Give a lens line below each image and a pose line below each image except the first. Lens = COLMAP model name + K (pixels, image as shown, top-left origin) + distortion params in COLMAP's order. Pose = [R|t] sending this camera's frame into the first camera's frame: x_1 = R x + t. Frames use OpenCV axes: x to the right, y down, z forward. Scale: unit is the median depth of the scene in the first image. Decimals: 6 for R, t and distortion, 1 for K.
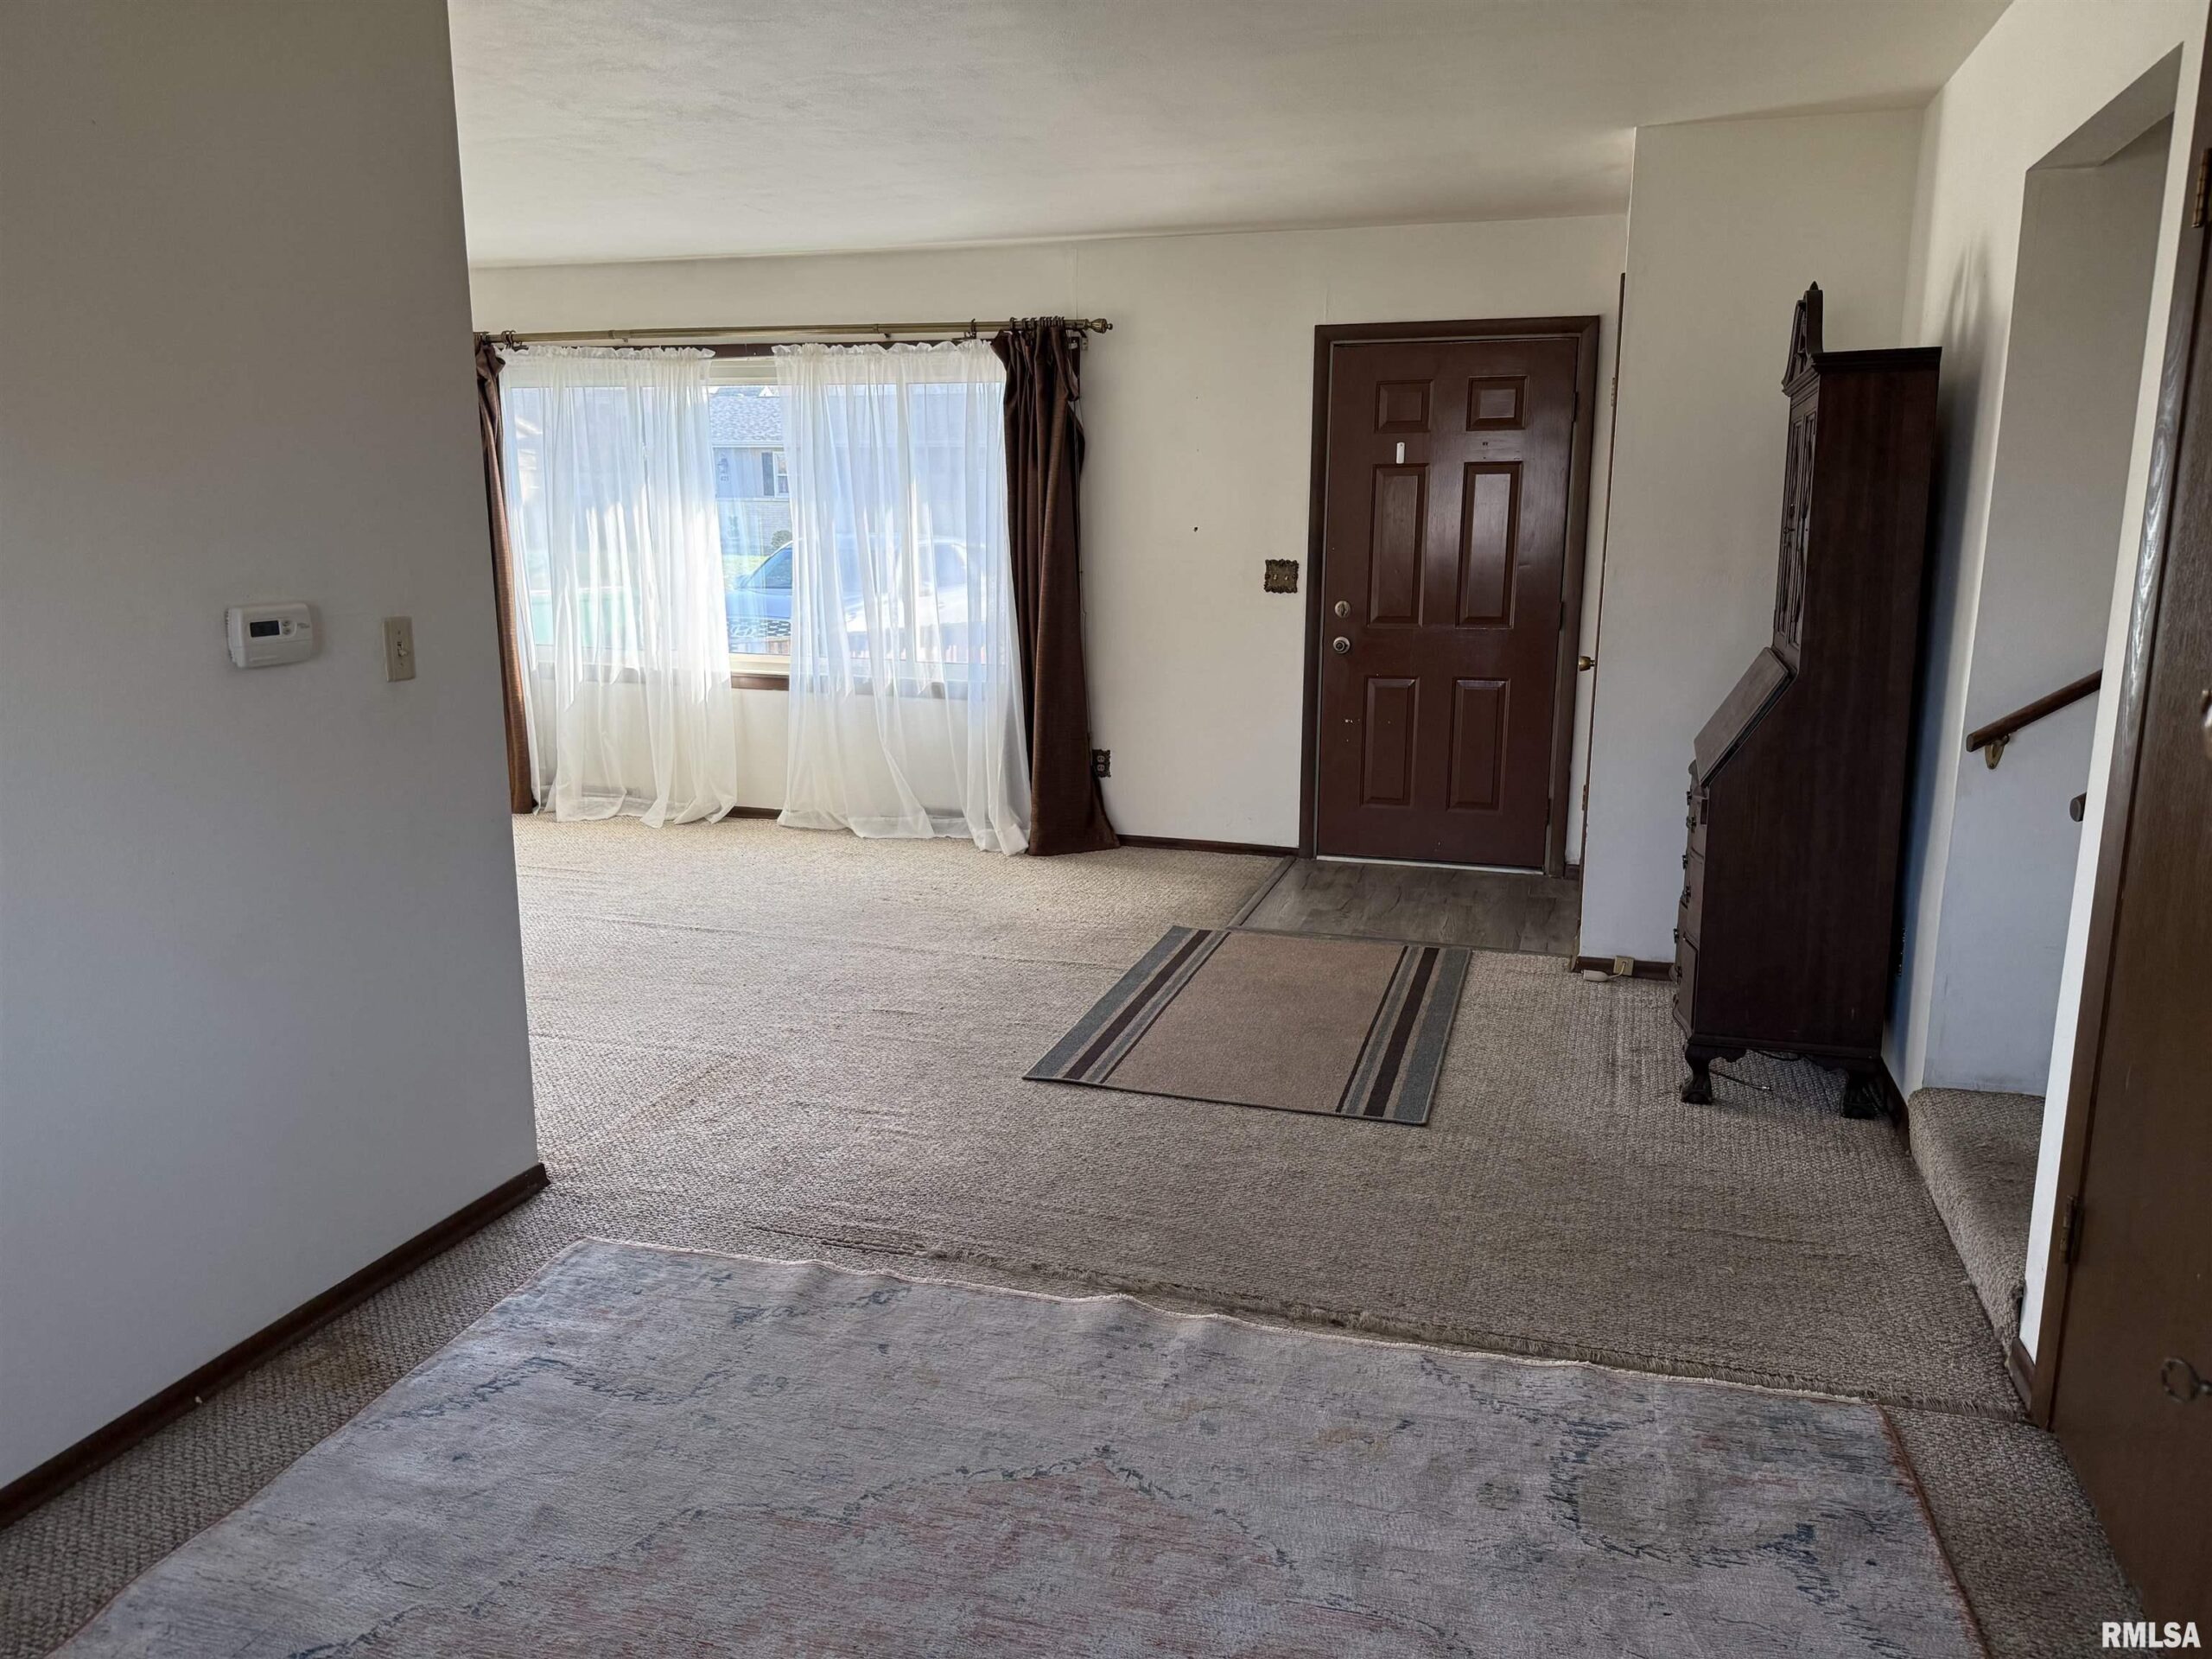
lens RADIAL K [[1559.1, 0, 1106.0], [0, 1559.1, 829.5], [0, 0, 1]] dist [0.194181, -0.354806]
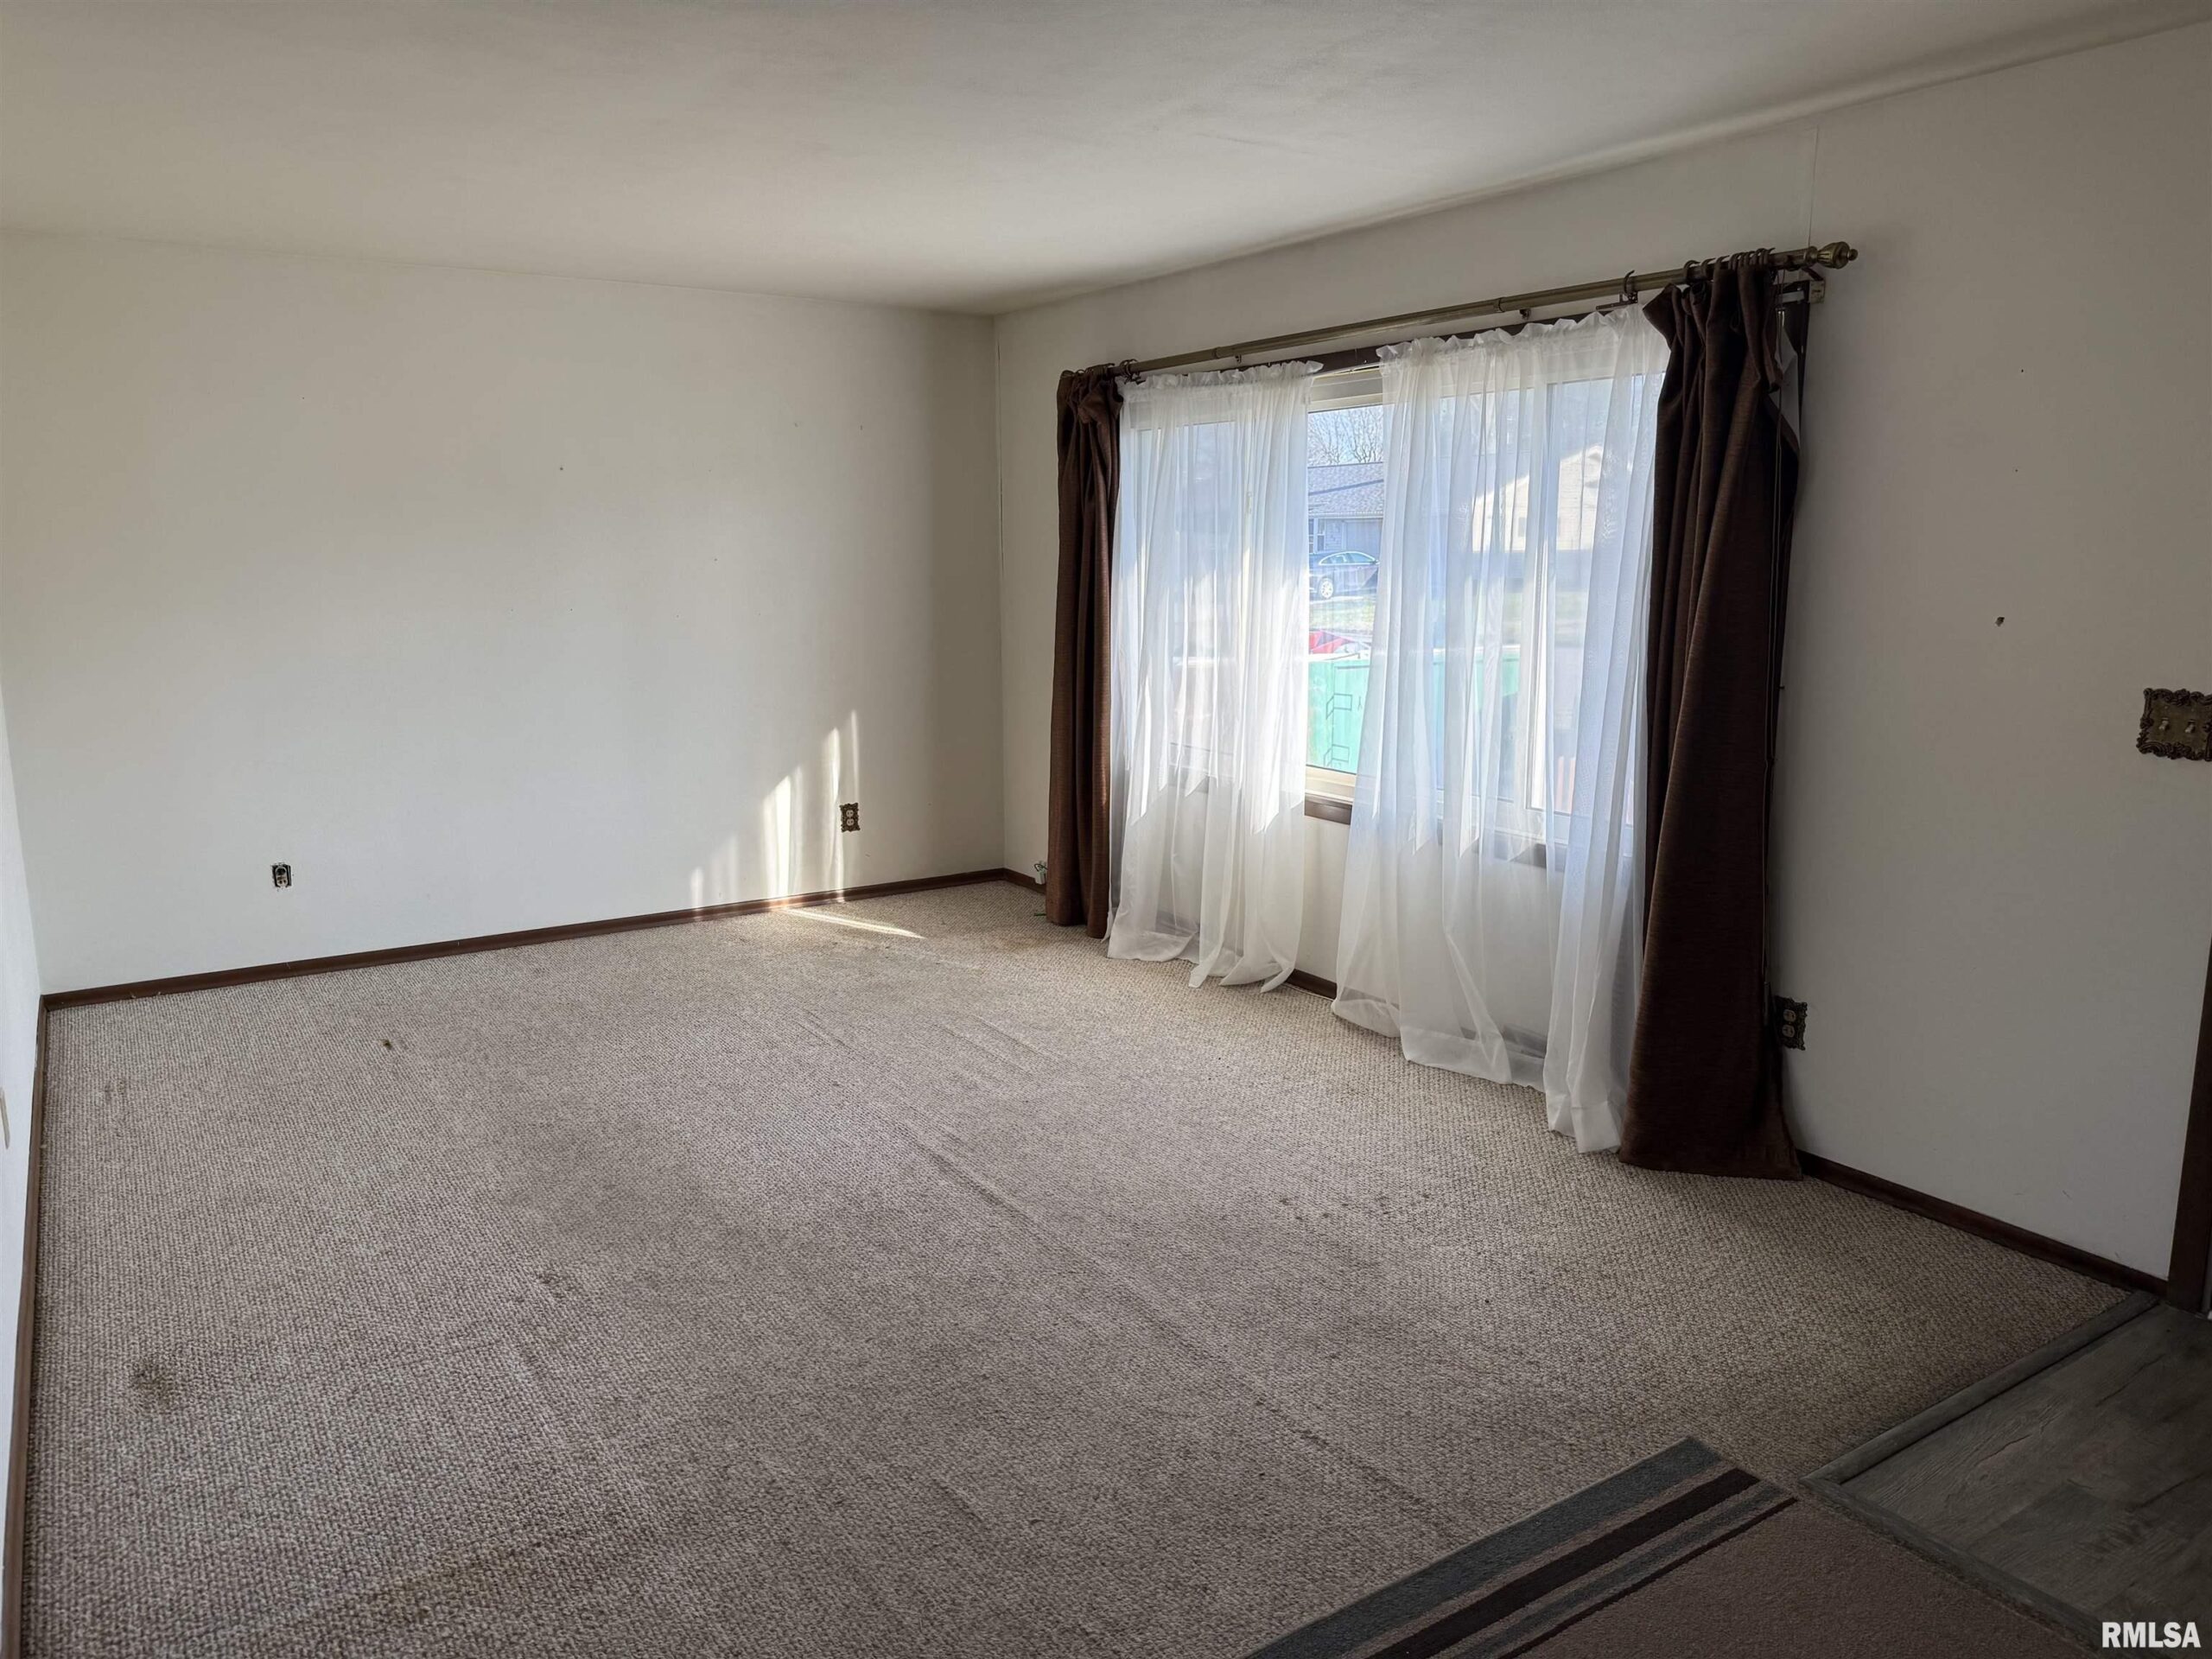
lens RADIAL K [[1551.9, 0, 1101.3], [0, 1551.9, 814.9], [0, 0, 1]] dist [0.075029, -0.118314]
pose [[0.763754, 0.107749, -0.636452, 0.161664], [-0.123651, 0.992133, 0.019582, -0.098733], [0.633554, 0.063742, 0.771068, 0.407713]]
